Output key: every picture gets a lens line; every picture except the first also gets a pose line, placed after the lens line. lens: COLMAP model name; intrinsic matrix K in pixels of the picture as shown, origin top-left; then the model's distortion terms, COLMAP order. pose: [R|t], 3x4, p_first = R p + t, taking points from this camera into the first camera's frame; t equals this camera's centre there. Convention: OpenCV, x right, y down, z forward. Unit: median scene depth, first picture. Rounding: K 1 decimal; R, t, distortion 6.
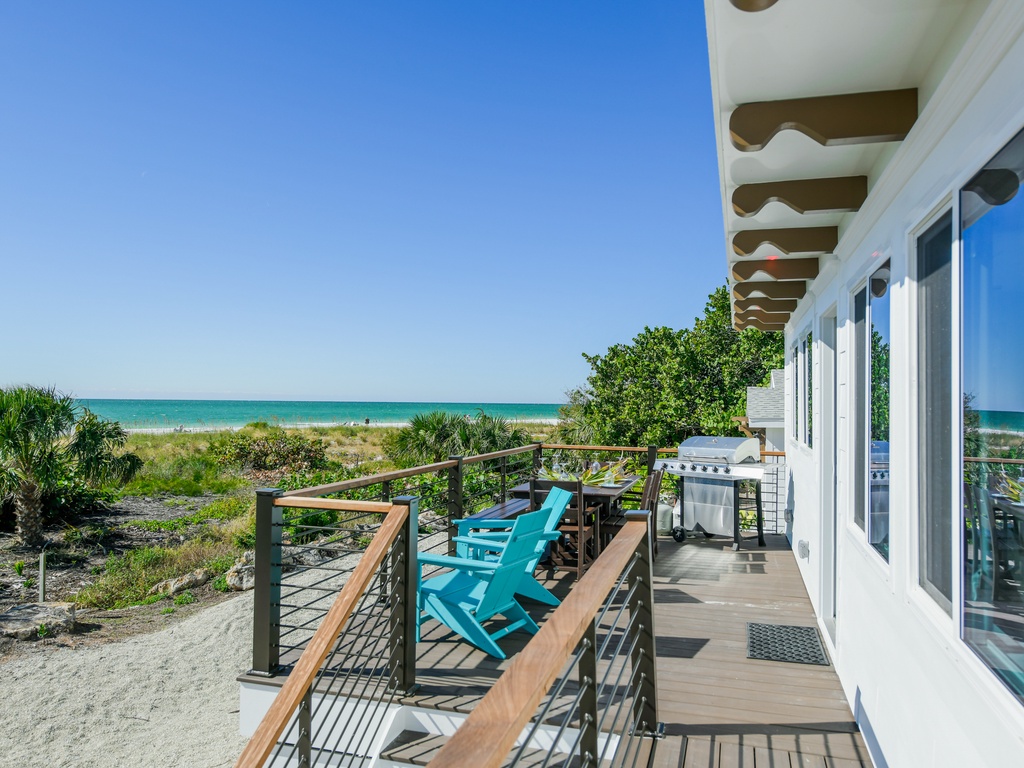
lens RADIAL K [[764.7, 0, 515.9], [0, 764.7, 386.8], [0, 0, 1]] dist [-0.001001, -0.000073]
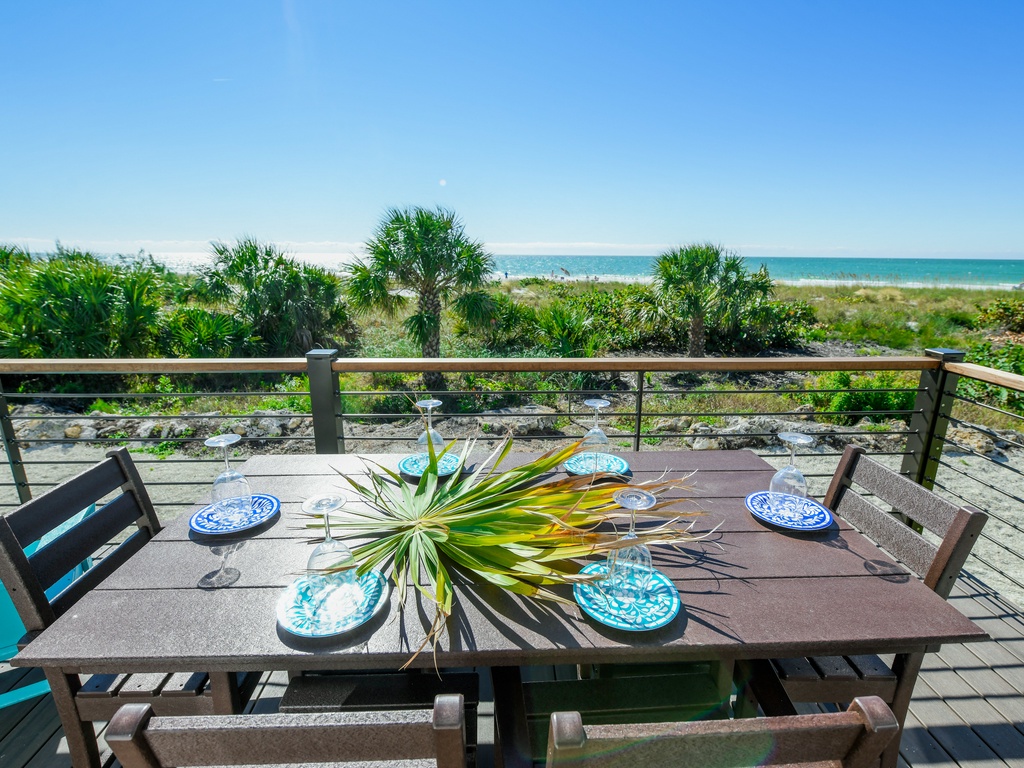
lens RADIAL K [[457.7, 0, 515.5], [0, 457.7, 385.0], [0, 0, 1]] dist [-0.007228, -0.000123]
pose [[0.315399, 0.252335, -0.914796, 0.064781], [0.015216, 0.962530, 0.270748, 0.012615], [0.948837, -0.099313, 0.299741, 0.427048]]
